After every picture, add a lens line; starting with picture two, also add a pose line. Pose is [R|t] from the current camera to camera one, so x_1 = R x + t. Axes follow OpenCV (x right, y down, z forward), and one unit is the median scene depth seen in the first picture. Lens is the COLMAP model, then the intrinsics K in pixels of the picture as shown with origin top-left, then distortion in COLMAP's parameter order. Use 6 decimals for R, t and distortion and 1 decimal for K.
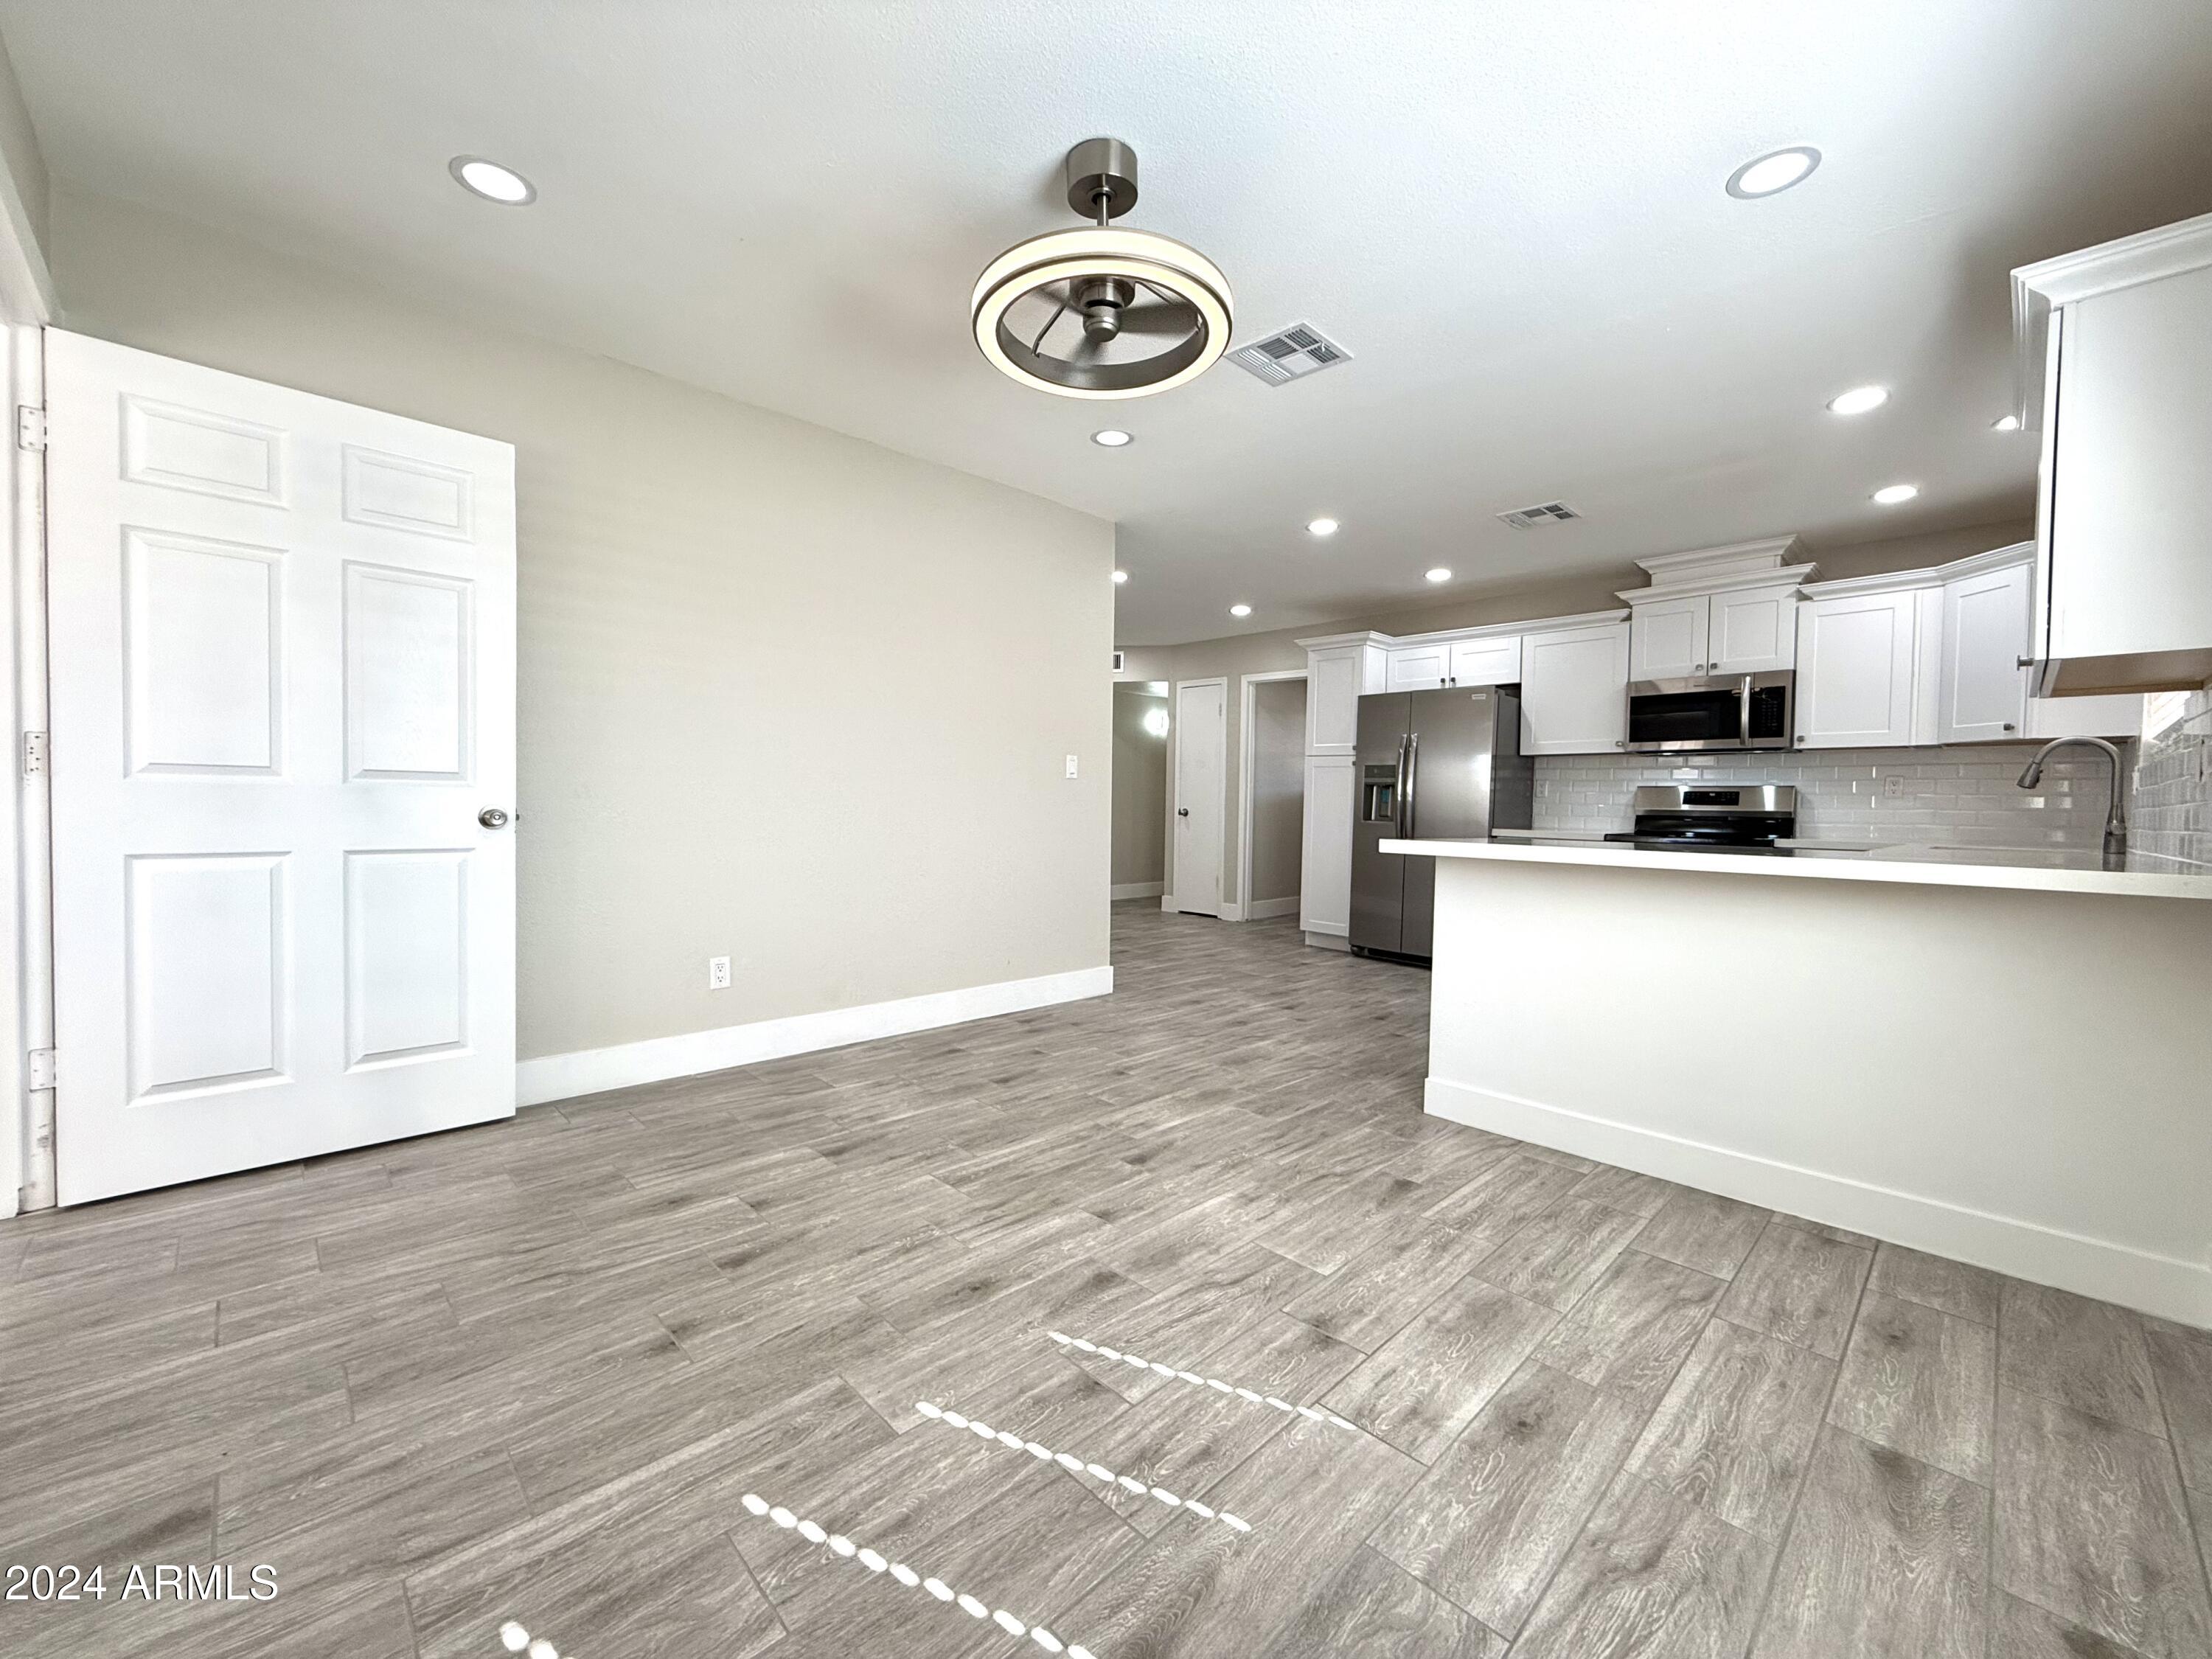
lens RADIAL K [[884.3, 0, 1100.0], [0, 884.3, 830.6], [0, 0, 1]] dist [-0.001696, 0.000472]
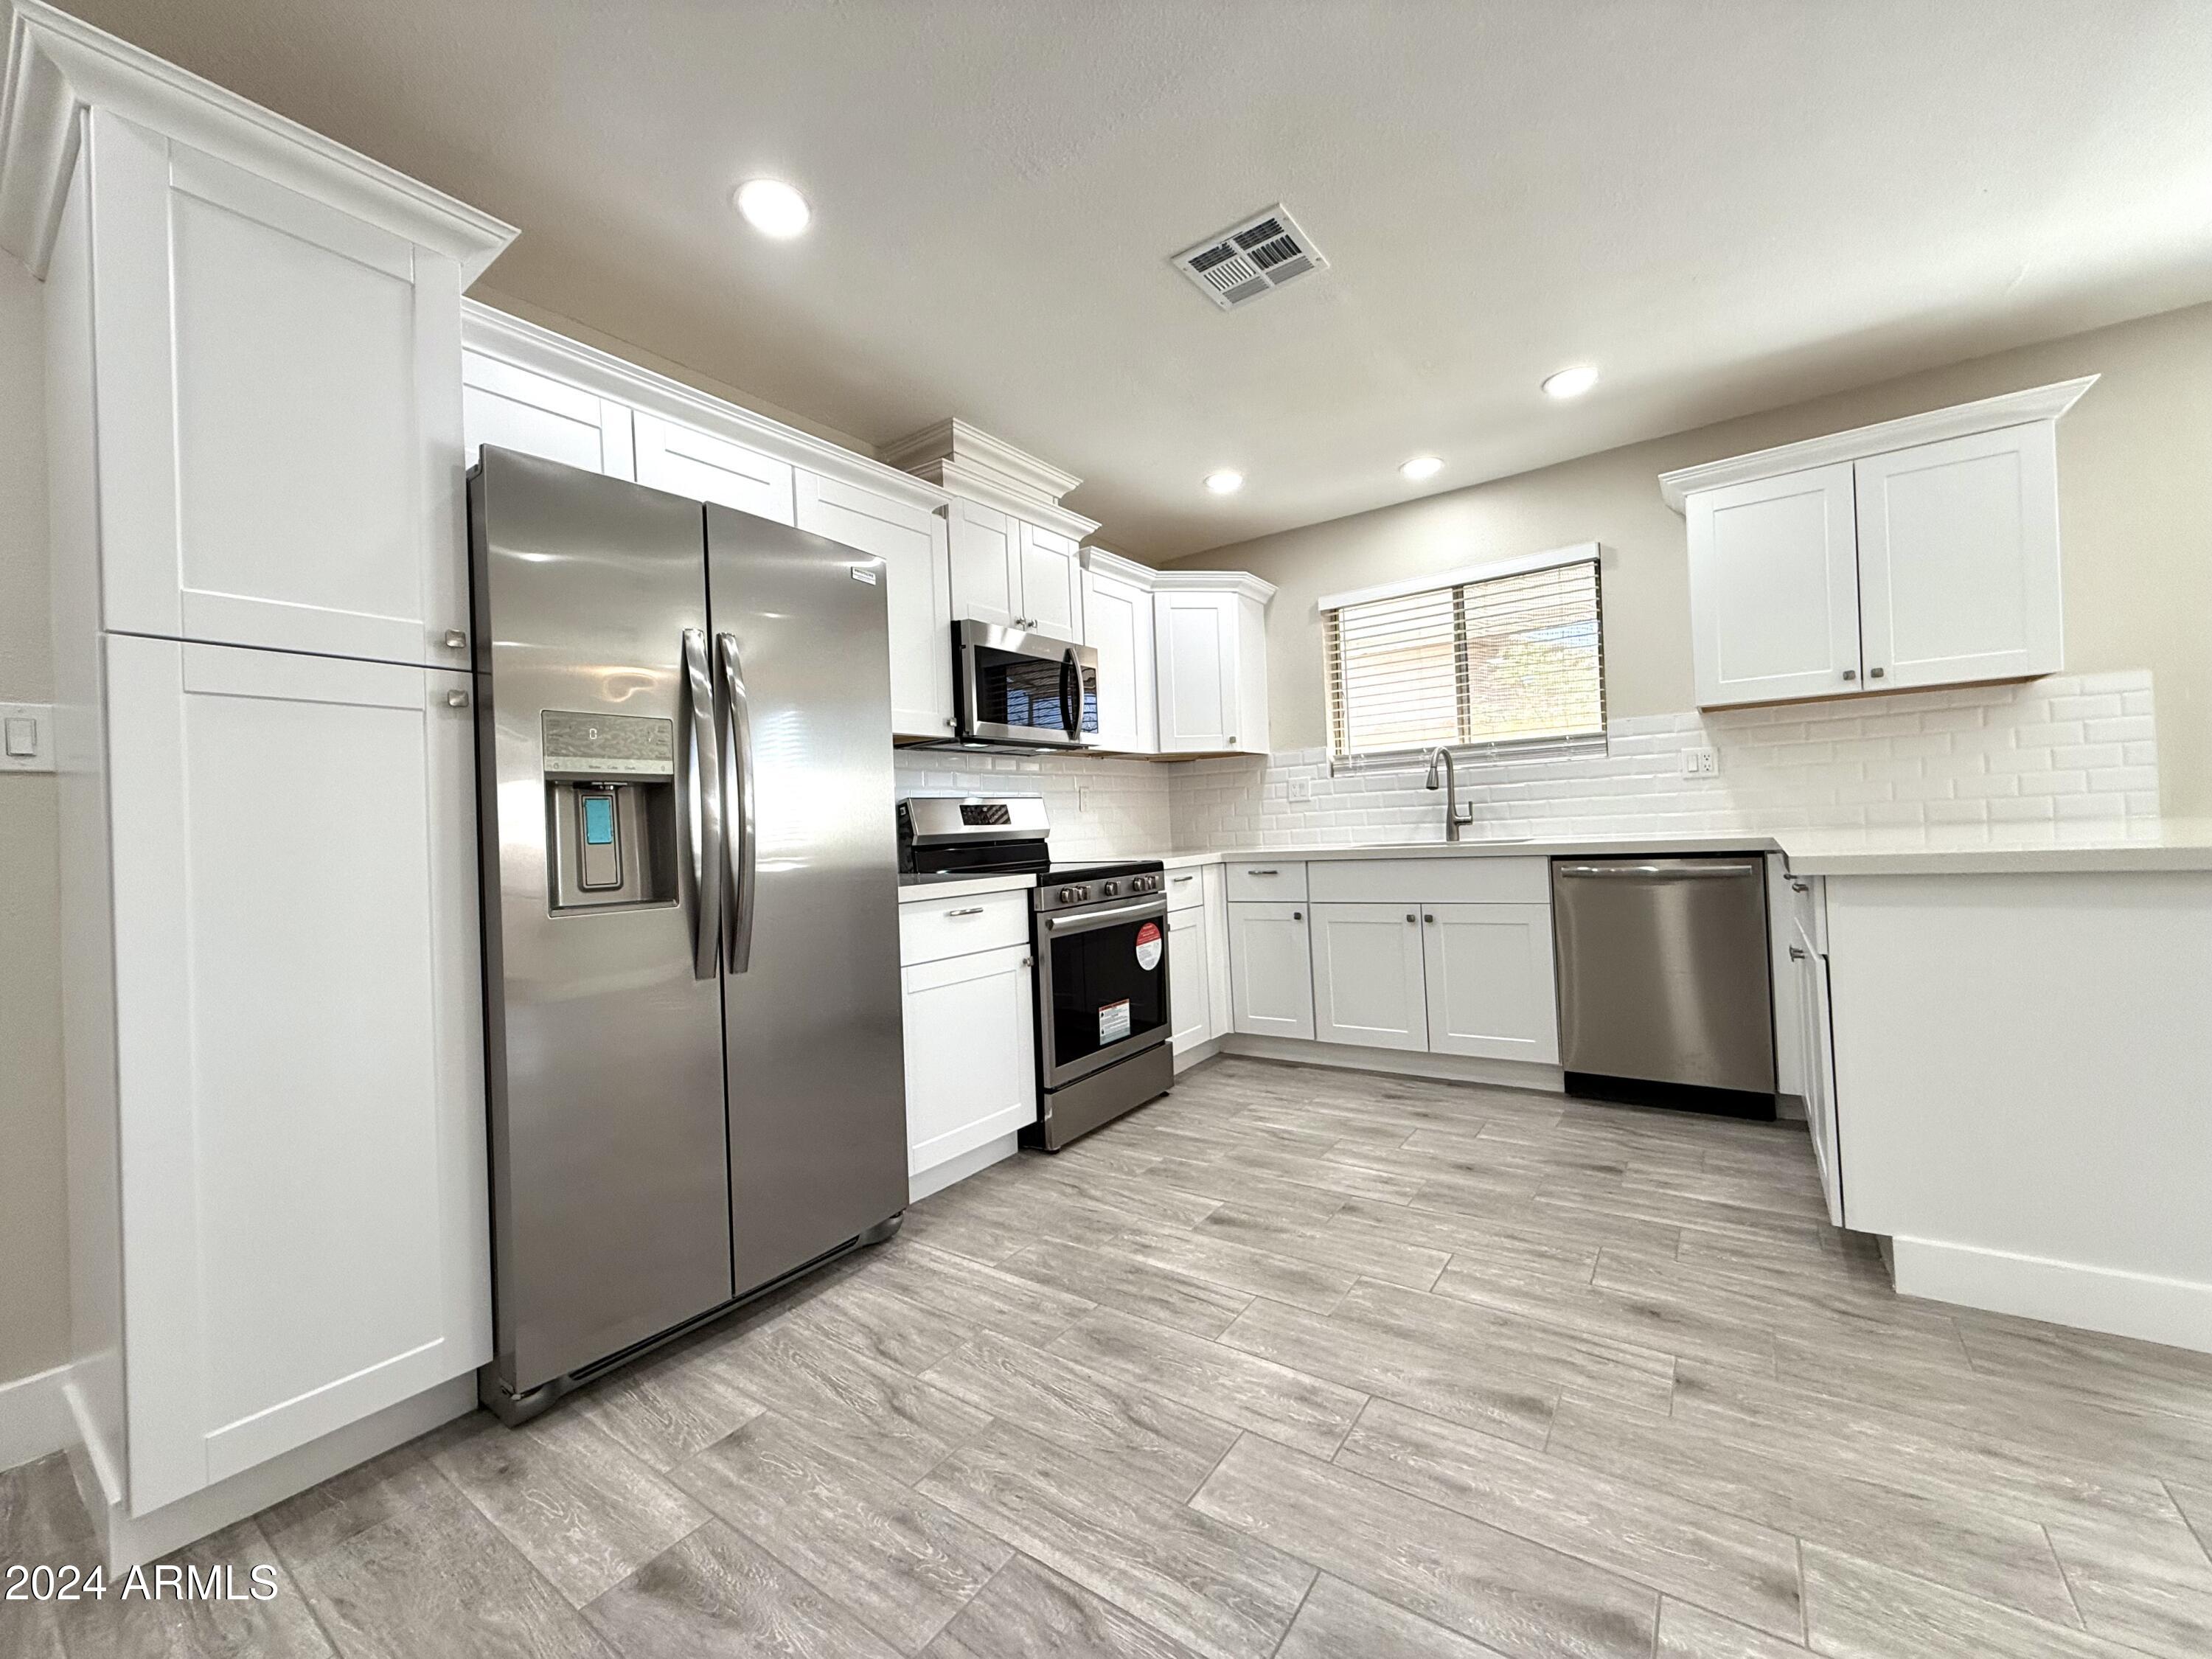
lens RADIAL K [[884.3, 0, 1110.6], [0, 884.3, 824.7], [0, 0, 1]] dist [-0.001696, 0.000472]
pose [[-0.184655, -0.004835, 0.982791, -0.000331], [0.078225, 0.996743, 0.019601, -0.036463], [-0.979685, 0.080498, -0.183675, 1.045168]]
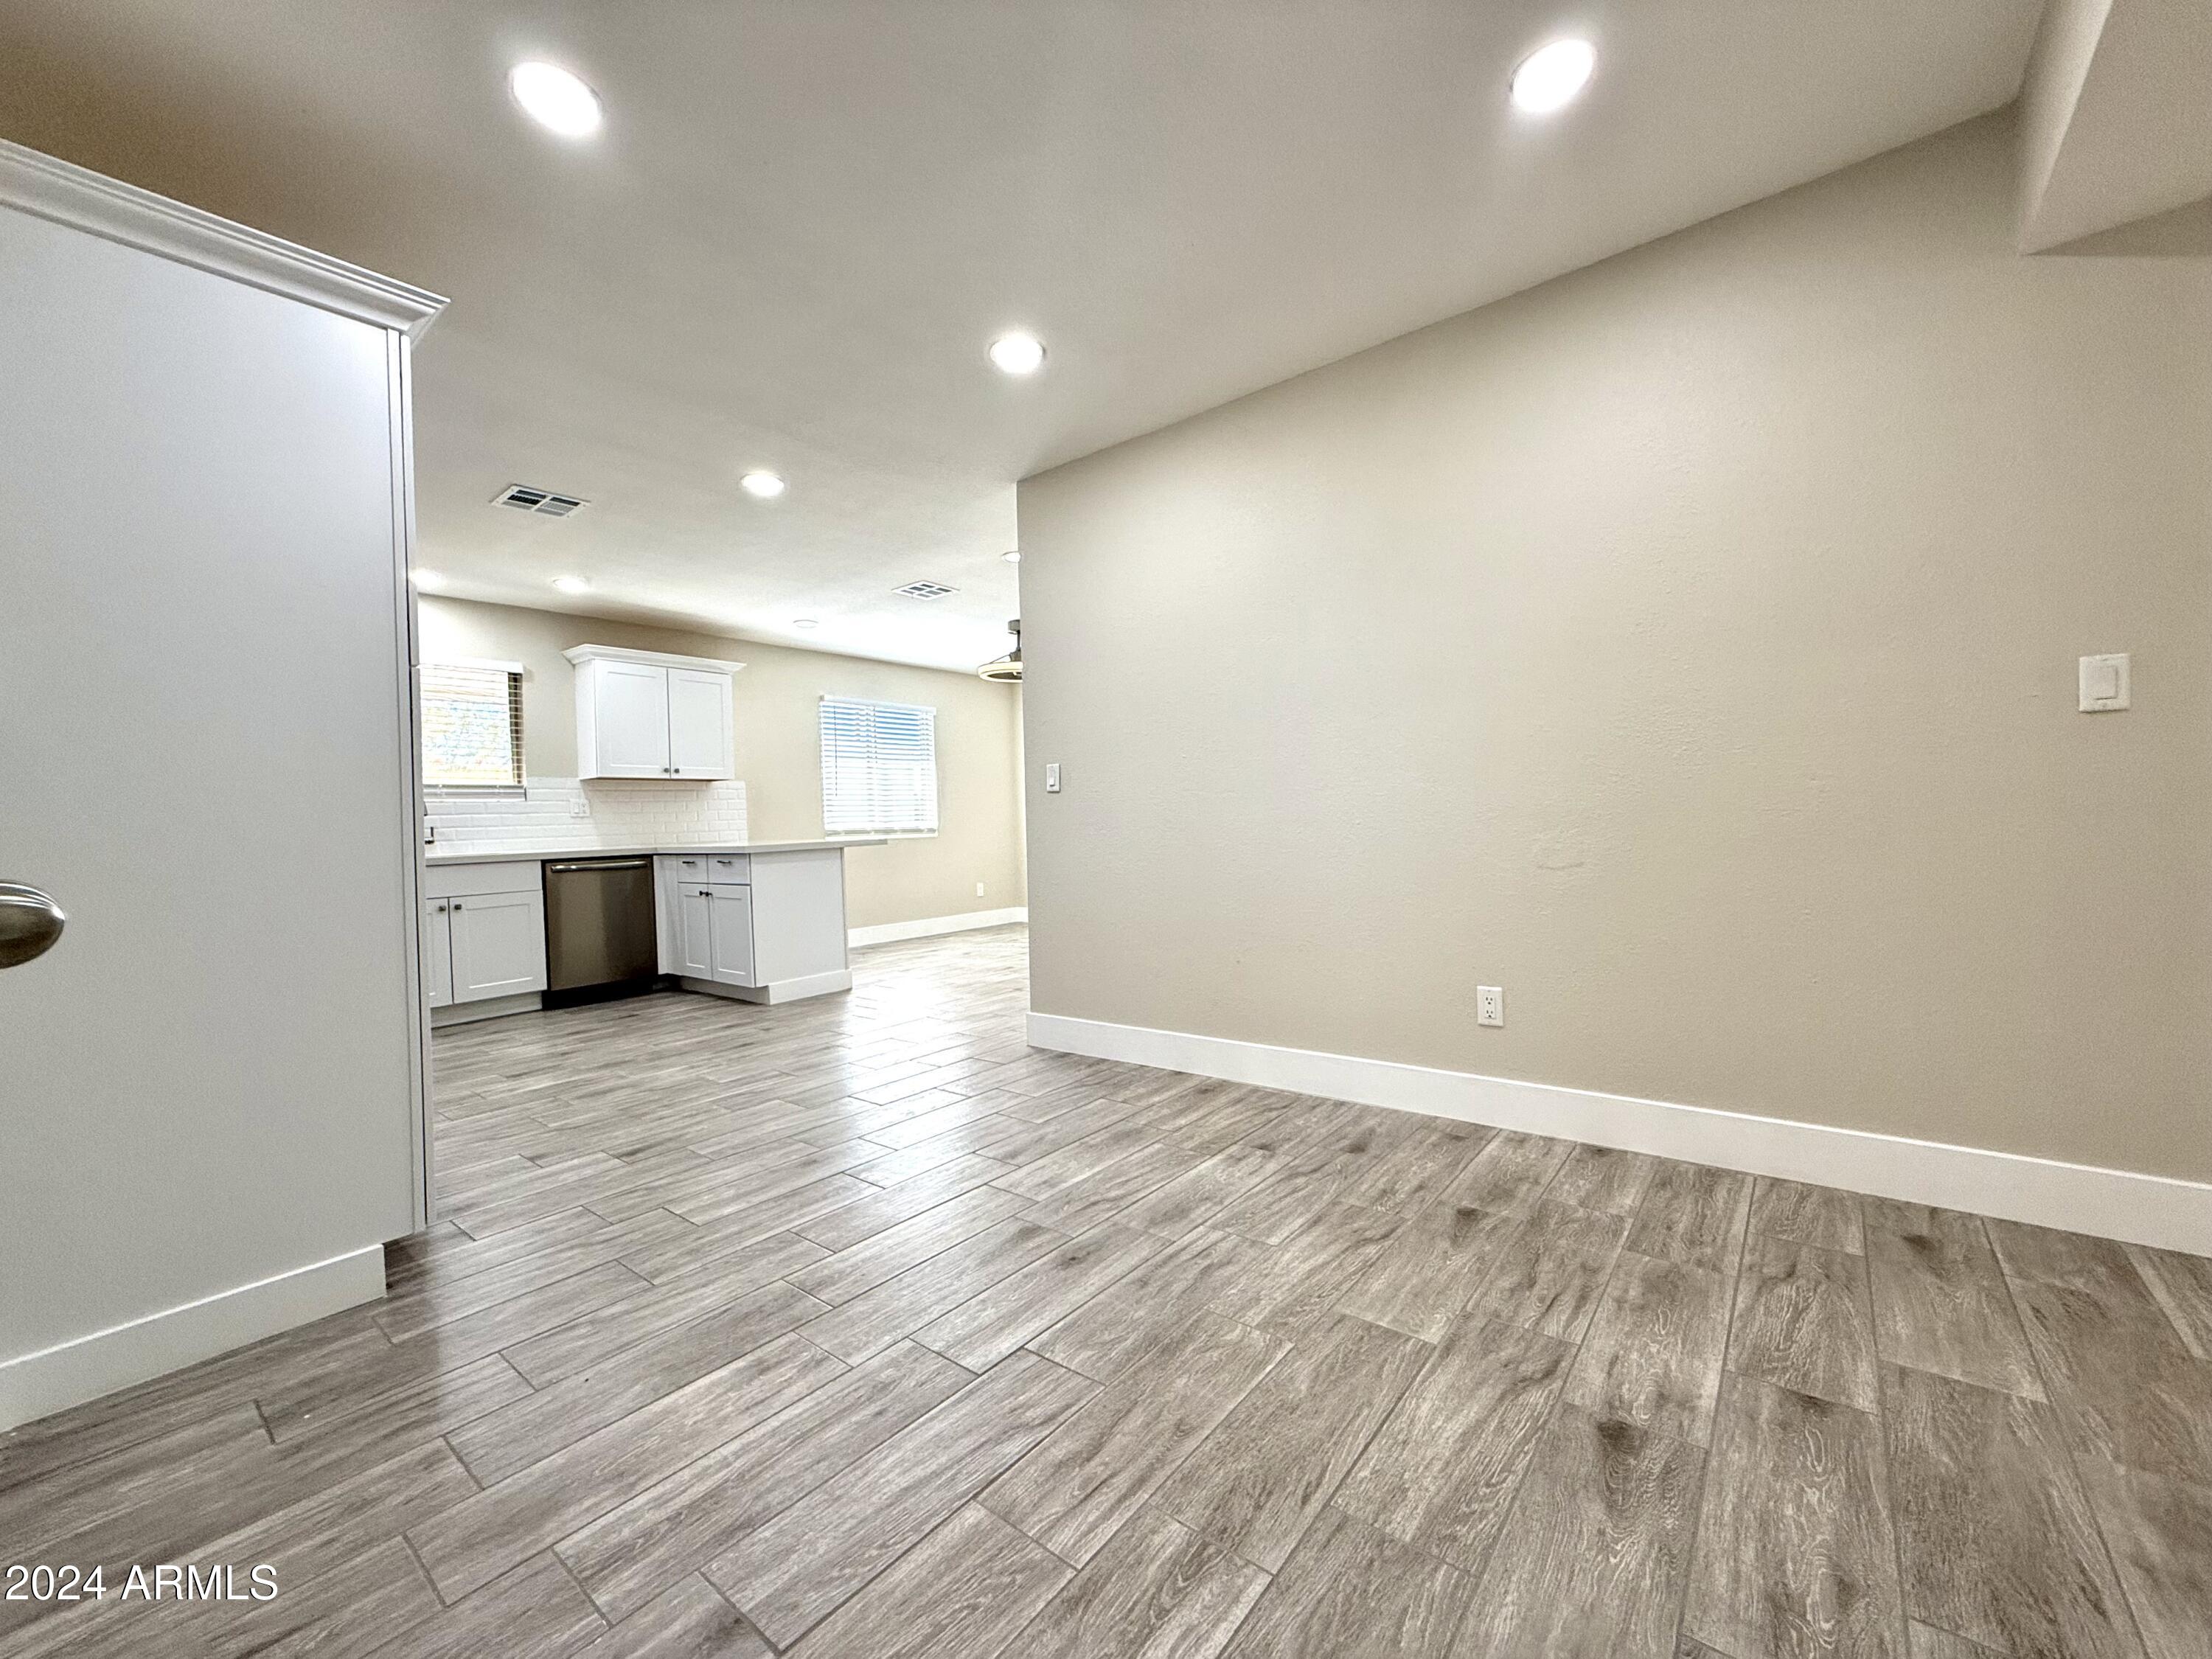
lens RADIAL K [[884.3, 0, 1110.8], [0, 884.3, 826.4], [0, 0, 1]] dist [-0.001696, 0.000472]
pose [[-0.991360, 0.016395, -0.130137, 0.041378], [0.011394, 0.999171, 0.039078, -0.049168], [0.130670, 0.037257, -0.990726, 1.725152]]
